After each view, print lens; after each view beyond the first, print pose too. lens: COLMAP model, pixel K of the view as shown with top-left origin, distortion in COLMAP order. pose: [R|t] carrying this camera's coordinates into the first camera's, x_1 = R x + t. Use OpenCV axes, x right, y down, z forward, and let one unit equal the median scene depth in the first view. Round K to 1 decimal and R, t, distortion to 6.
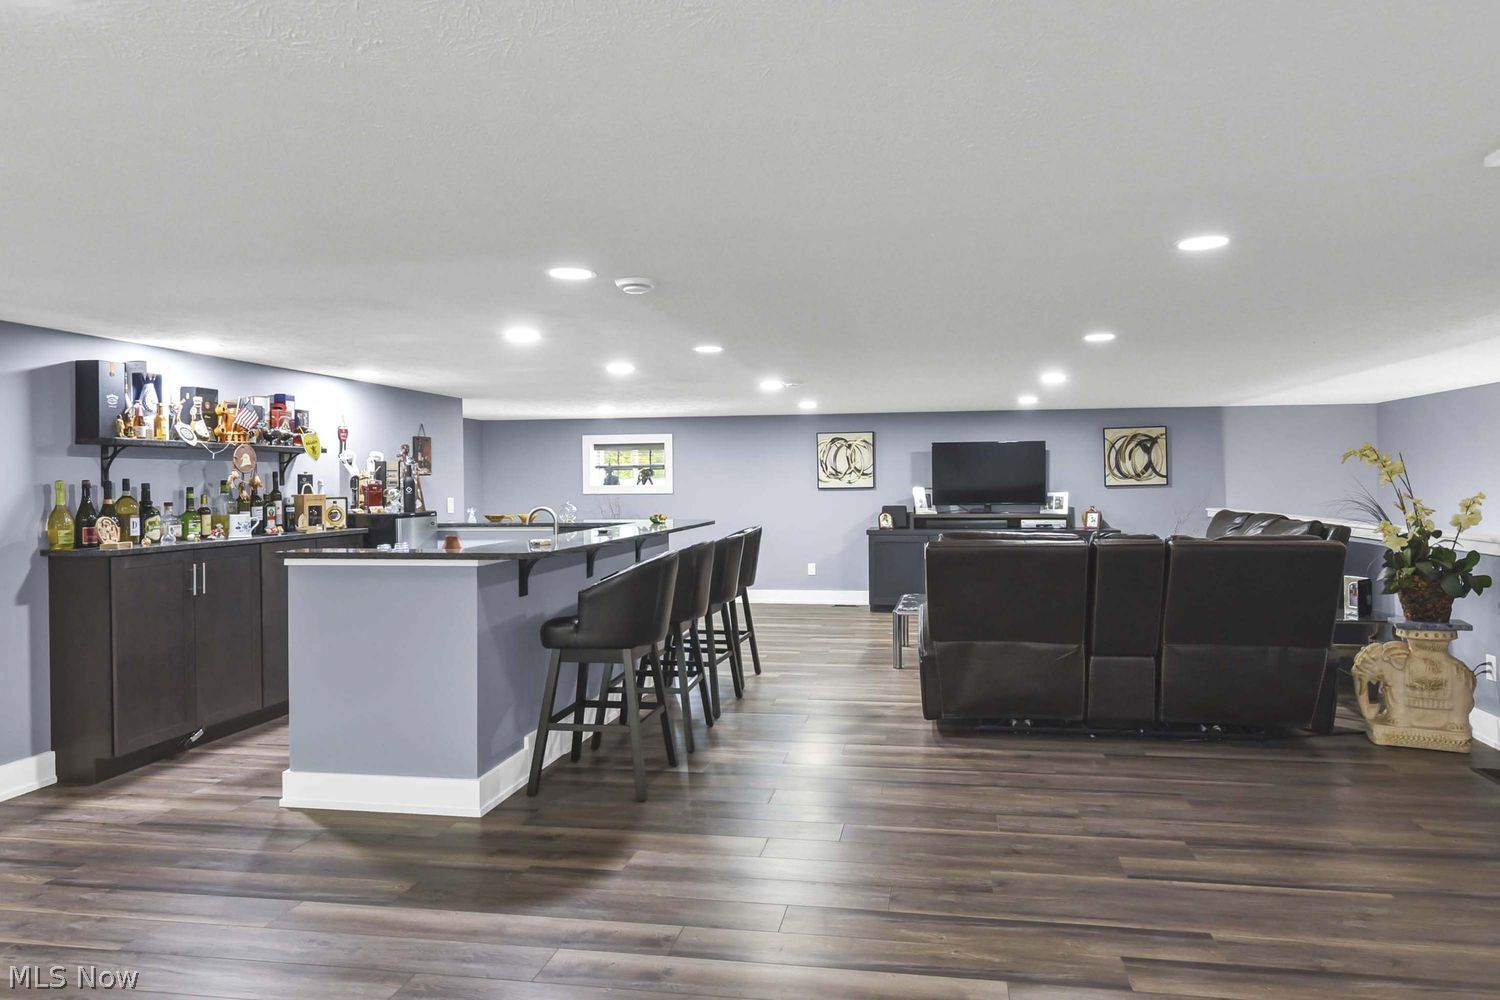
lens RADIAL K [[967.5, 0, 806.2], [0, 967.5, 495.3], [0, 0, 1]] dist [0.017746, -0.000447]
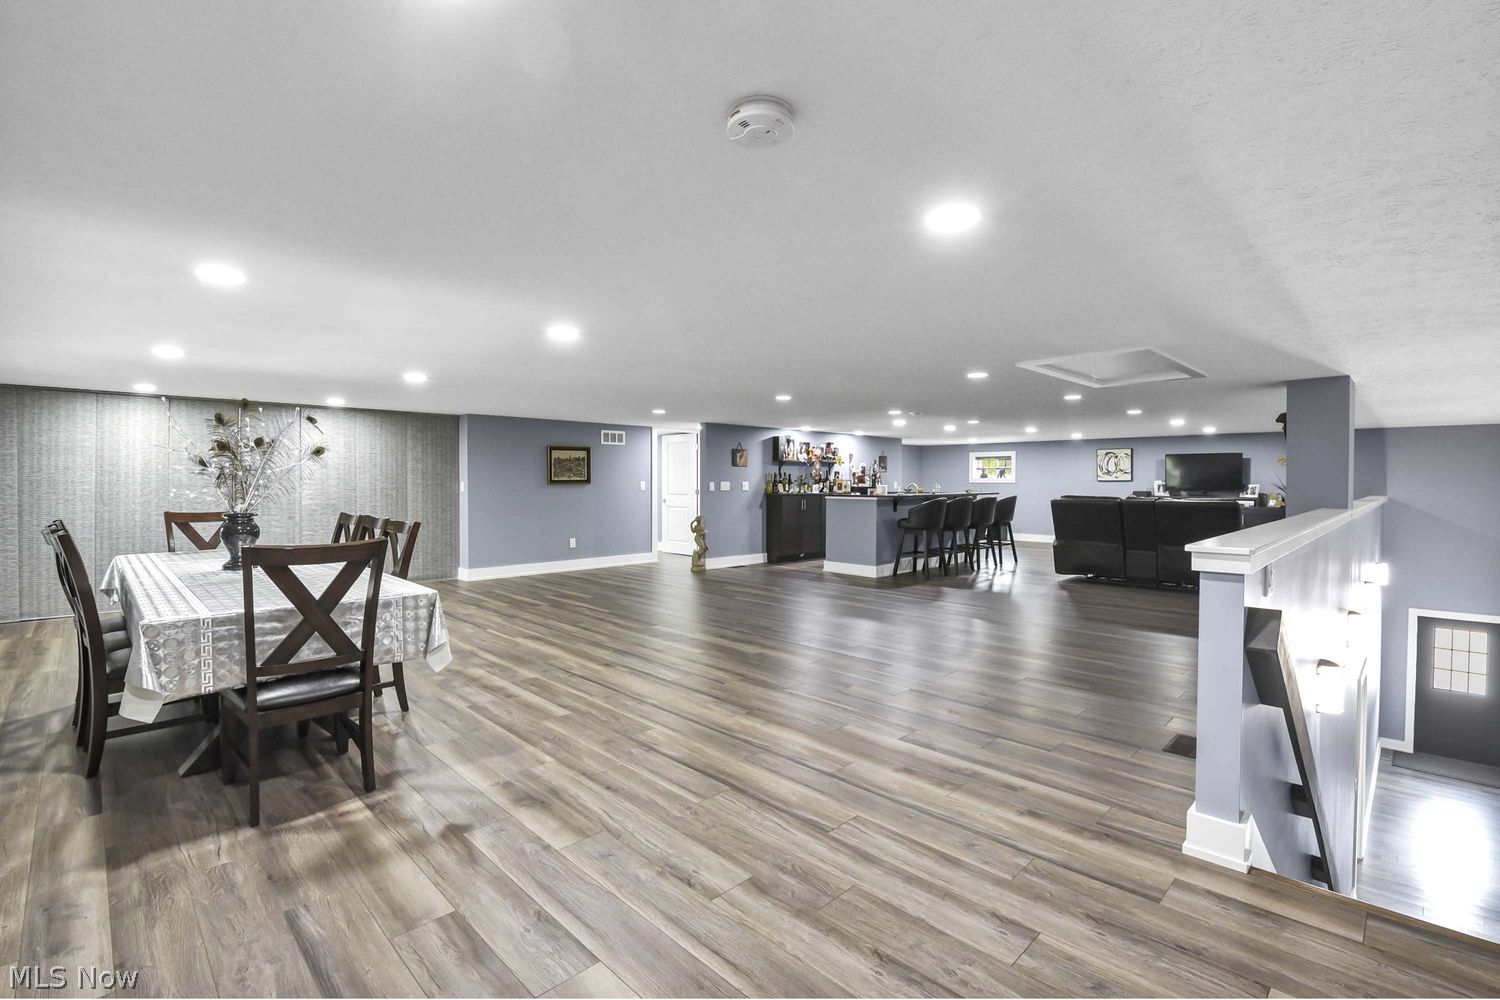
lens RADIAL K [[683.5, 0, 769.1], [0, 683.5, 488.6], [0, 0, 1]] dist [-0.011937, -0.004633]
pose [[0.821020, 0.015285, -0.570694, 0.472528], [-0.016044, 0.999864, 0.003698, 0.025133], [0.570673, 0.006120, 0.821154, -0.761219]]
